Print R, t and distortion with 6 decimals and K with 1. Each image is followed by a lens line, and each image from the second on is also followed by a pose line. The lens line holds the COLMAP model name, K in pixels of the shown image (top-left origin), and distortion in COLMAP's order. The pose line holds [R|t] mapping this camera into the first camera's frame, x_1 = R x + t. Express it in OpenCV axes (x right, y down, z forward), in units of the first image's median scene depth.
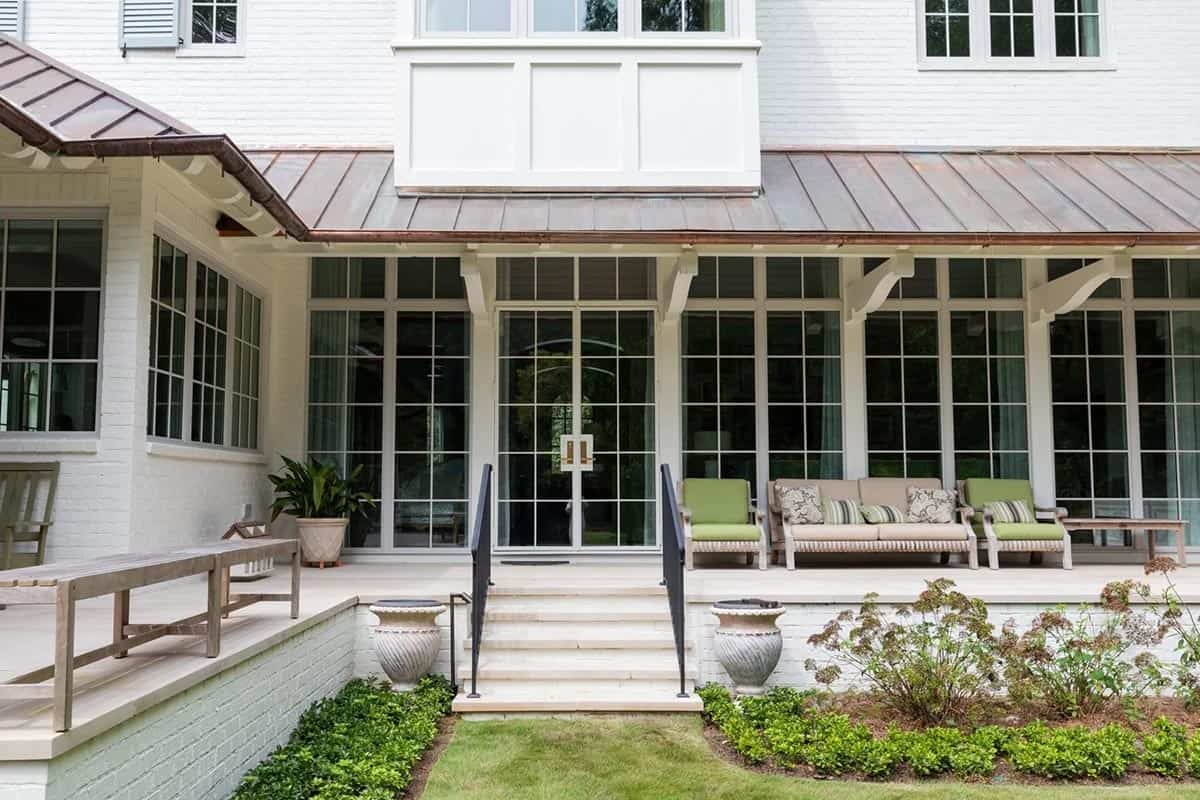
lens RADIAL K [[1156.2, 0, 600.0], [0, 1156.2, 400.0], [0, 0, 1]] dist [0.016278, -0.017574]
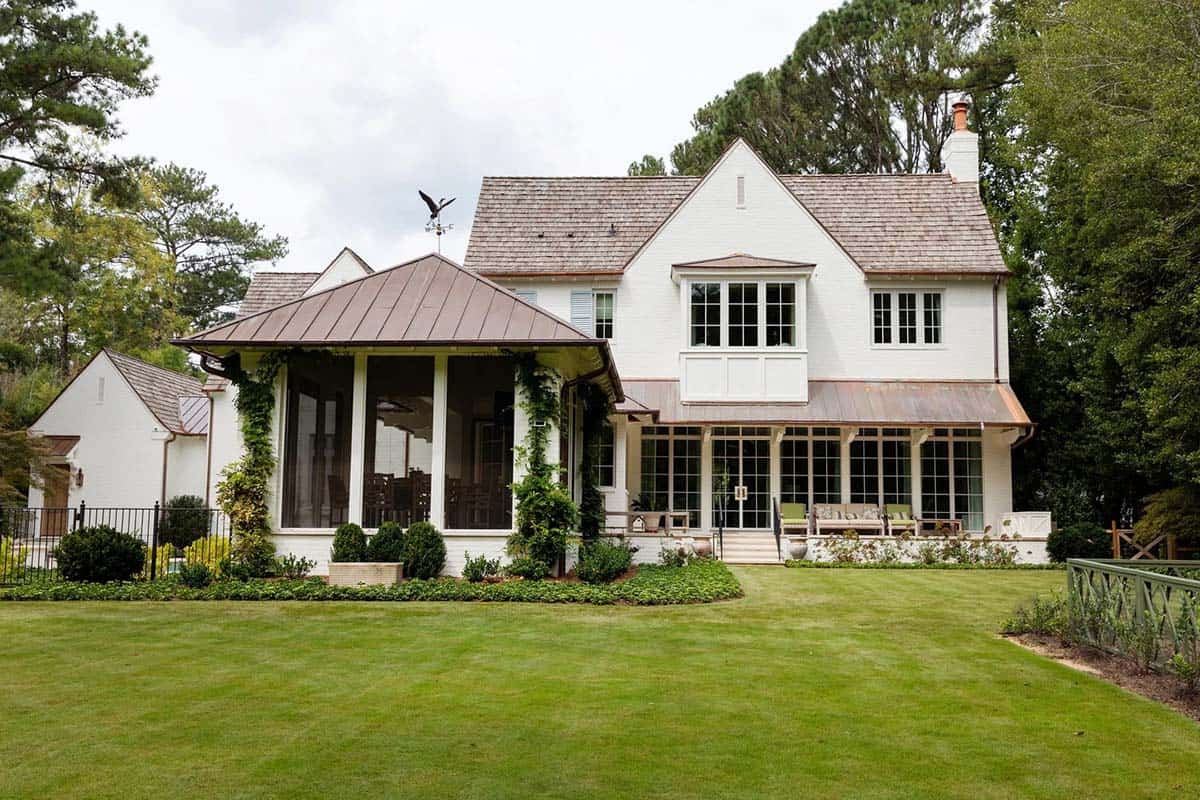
lens RADIAL K [[1156.2, 0, 600.0], [0, 1156.2, 400.0], [0, 0, 1]] dist [0.016278, -0.017574]
pose [[0.996063, 0.002351, -0.088614, -0.110099], [-0.005251, 0.999458, -0.032513, -0.082683], [0.088489, 0.032850, 0.995535, -1.736739]]
